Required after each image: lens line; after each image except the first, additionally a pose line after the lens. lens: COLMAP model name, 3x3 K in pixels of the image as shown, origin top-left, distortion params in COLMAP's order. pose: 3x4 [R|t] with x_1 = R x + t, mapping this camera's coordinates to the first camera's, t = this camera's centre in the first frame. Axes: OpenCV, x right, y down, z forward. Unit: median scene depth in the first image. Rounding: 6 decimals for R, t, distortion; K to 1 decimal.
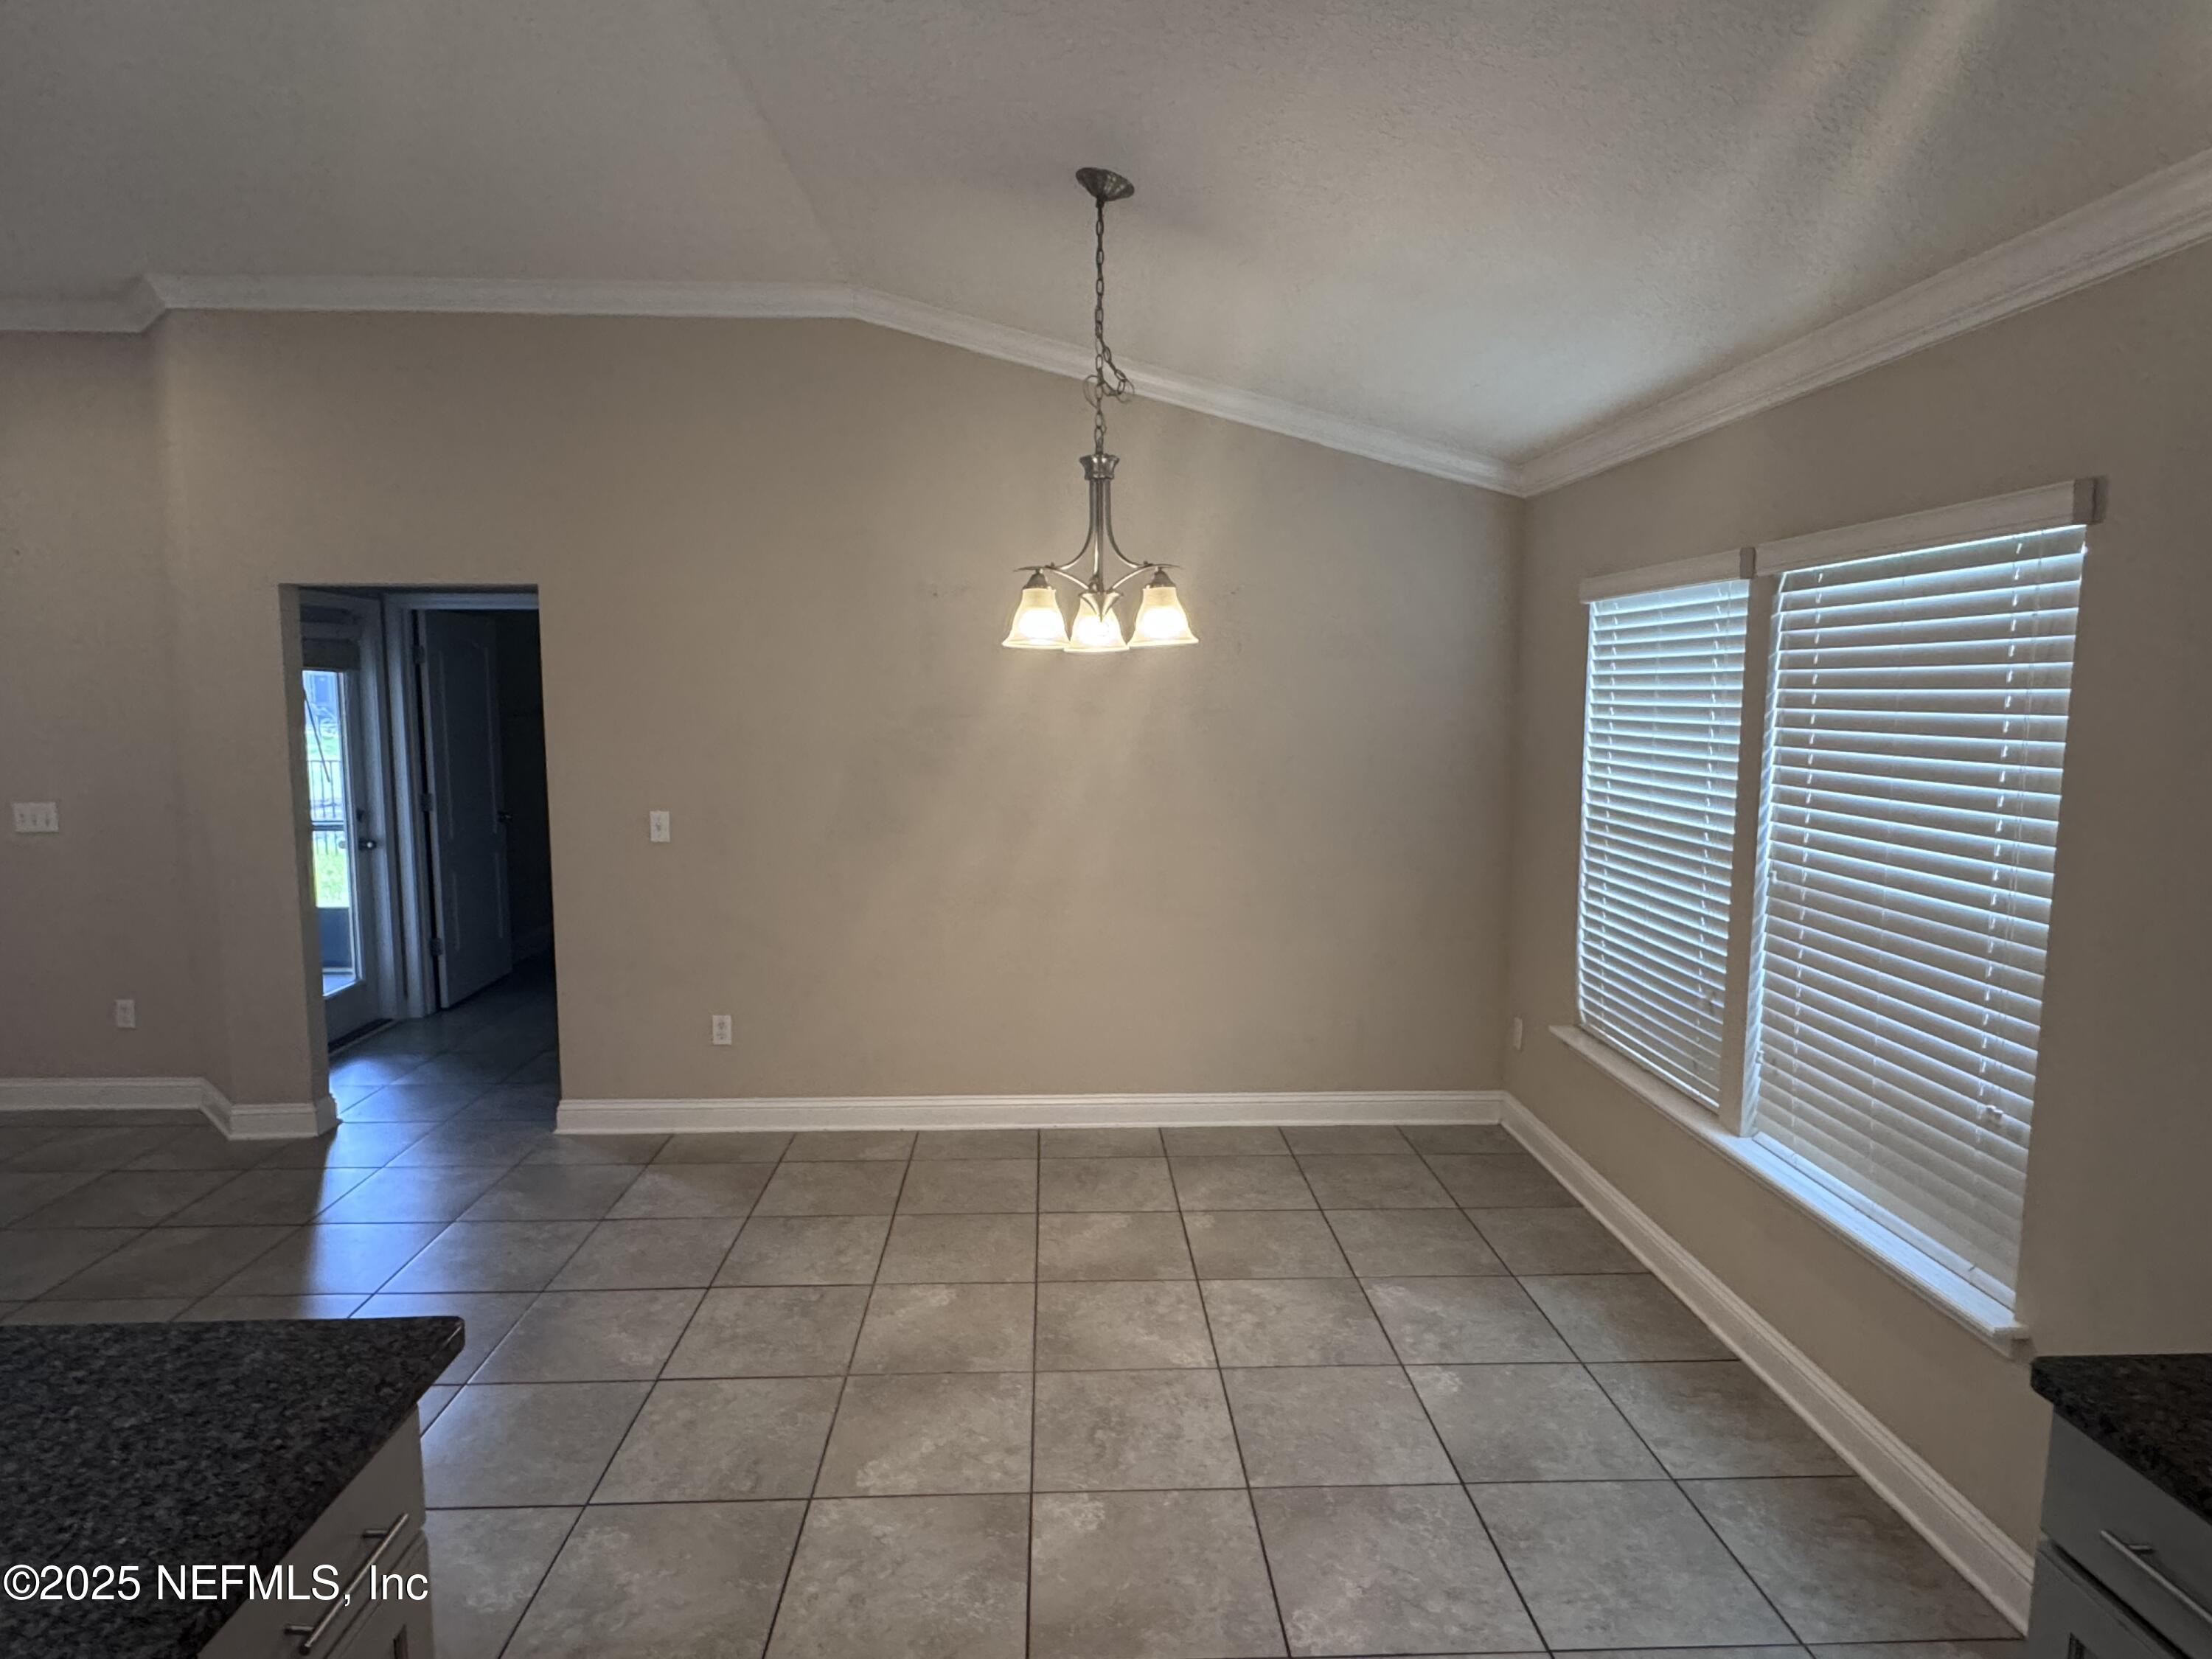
lens RADIAL K [[1264.6, 0, 1109.4], [0, 1264.6, 858.7], [0, 0, 1]] dist [0.000324, -0.000011]
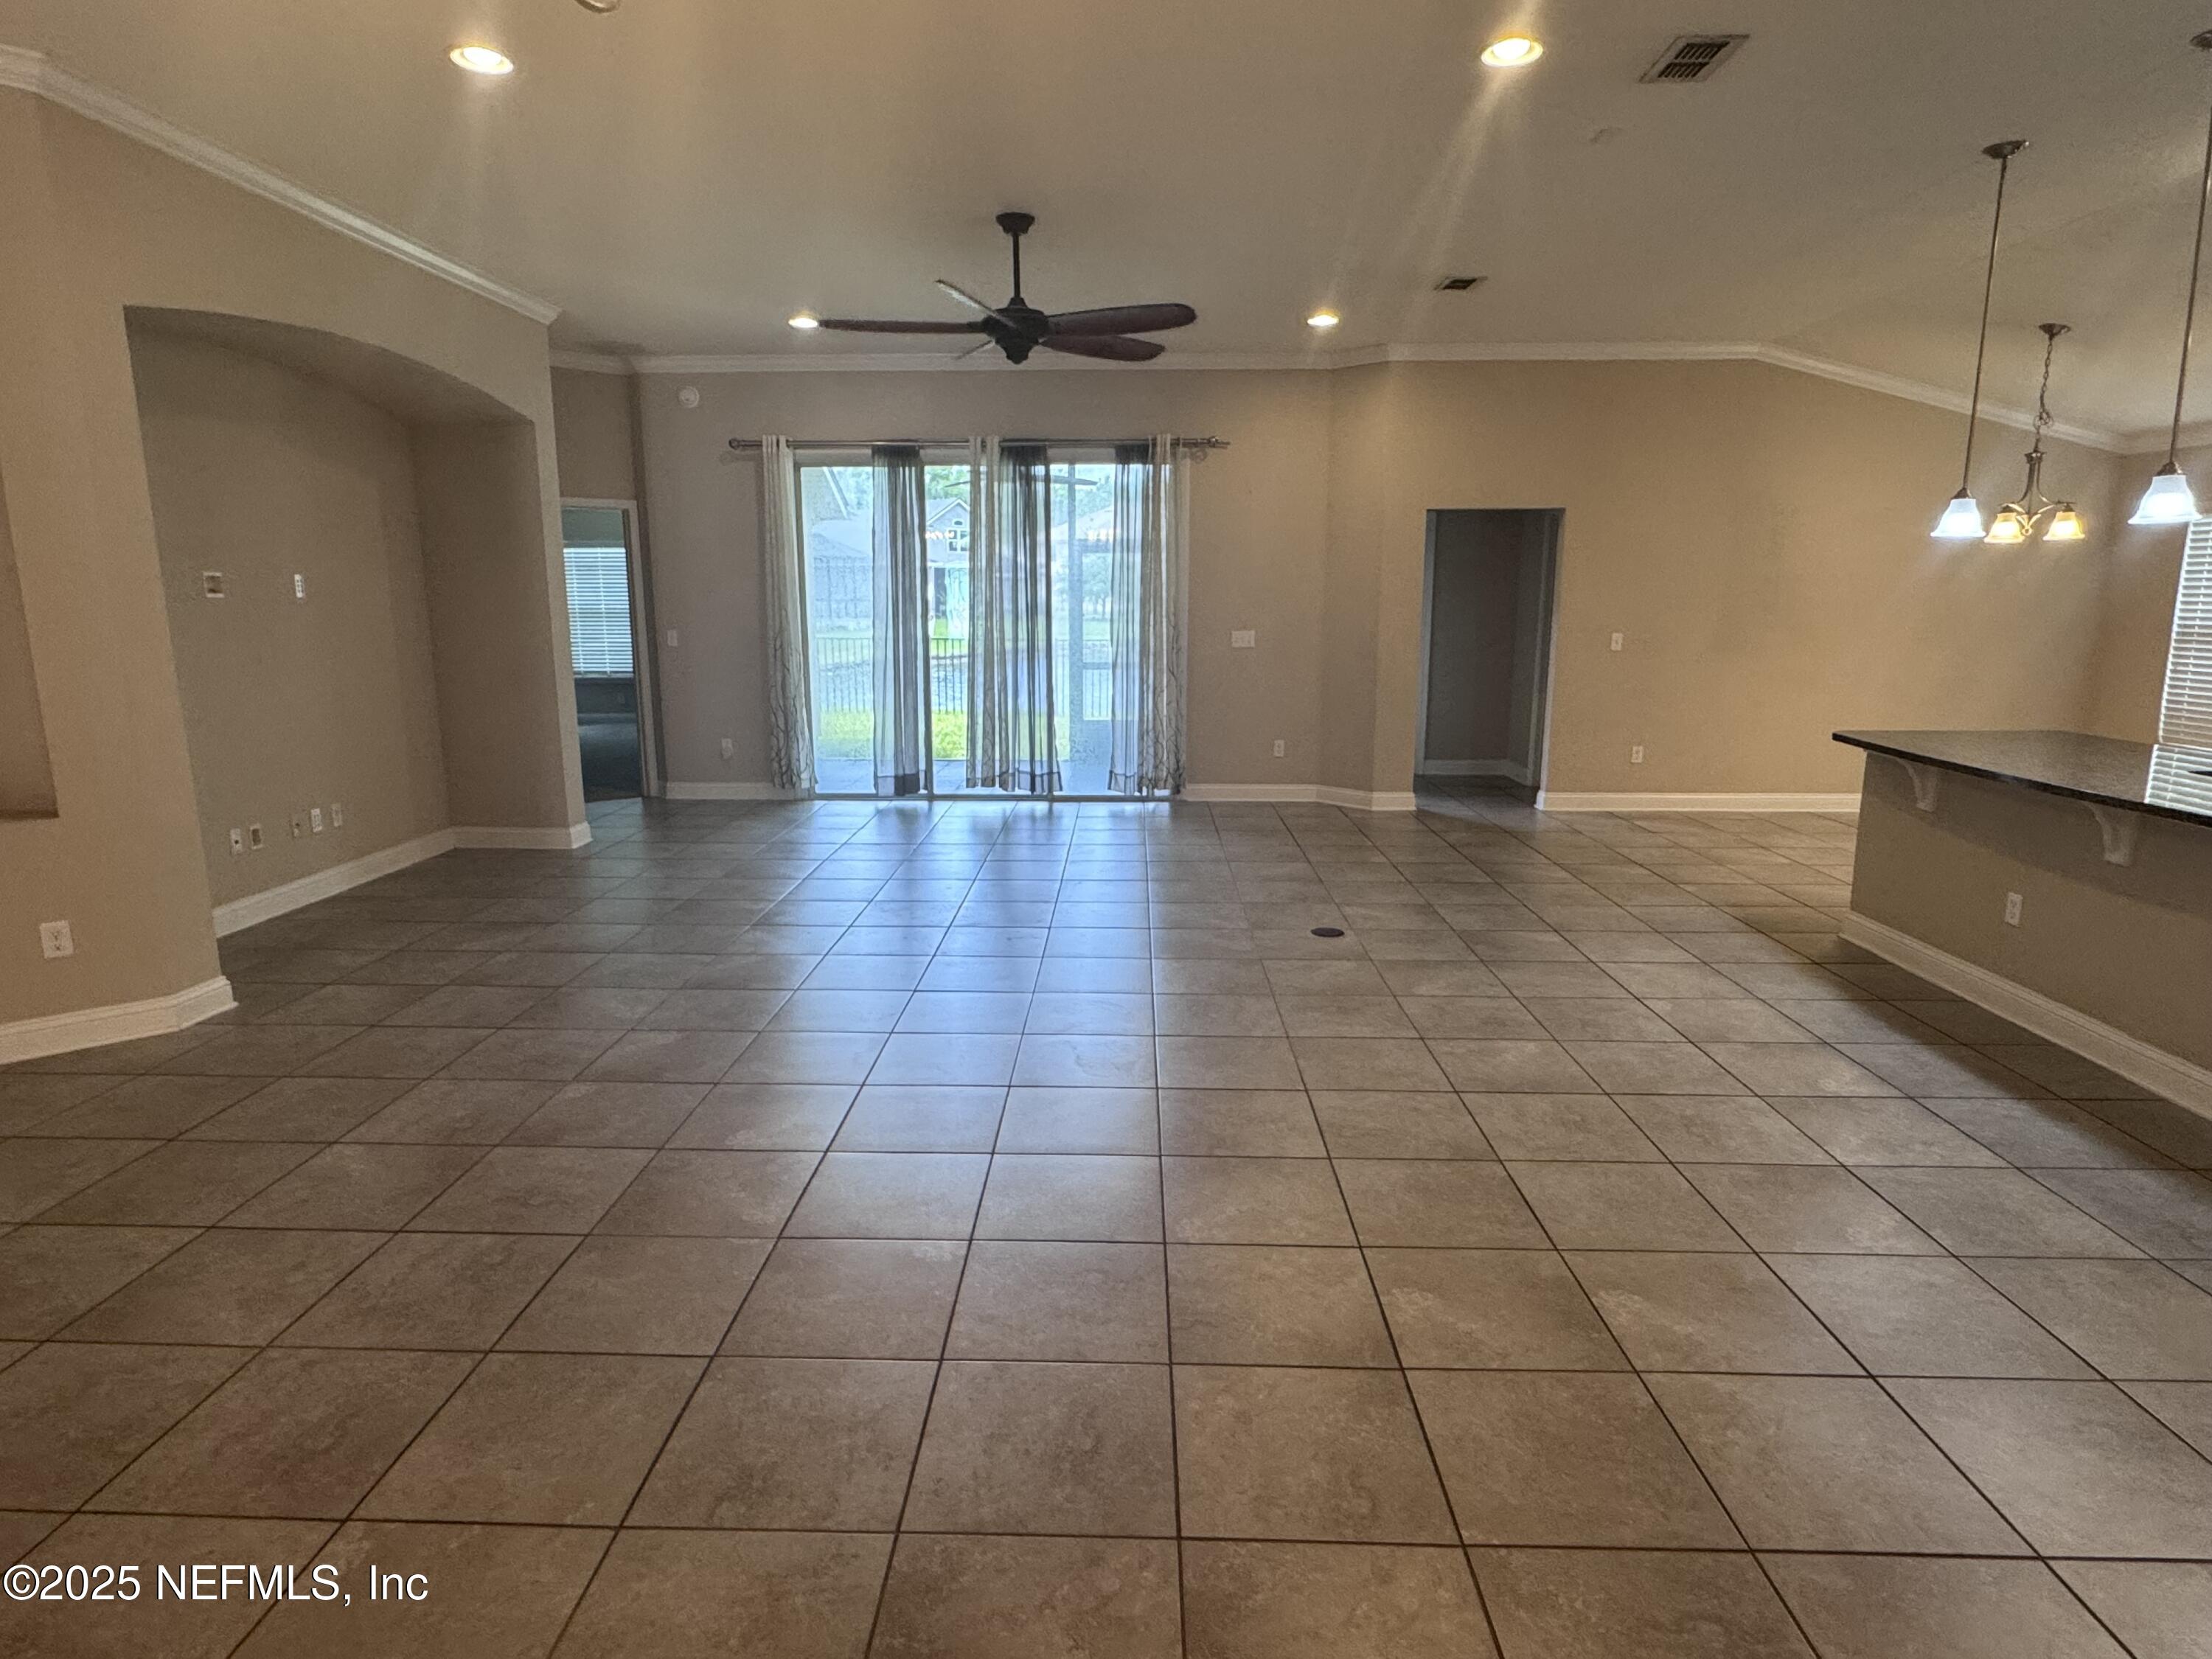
lens RADIAL K [[1223.6, 0, 1106.0], [0, 1223.6, 829.5], [0, 0, 1]] dist [-0.004346, -0.000260]
pose [[0.997602, 0.008991, -0.068620, -1.344721], [-0.004852, 0.998172, 0.060245, 0.198727], [0.069036, -0.059767, 0.995822, -1.156698]]
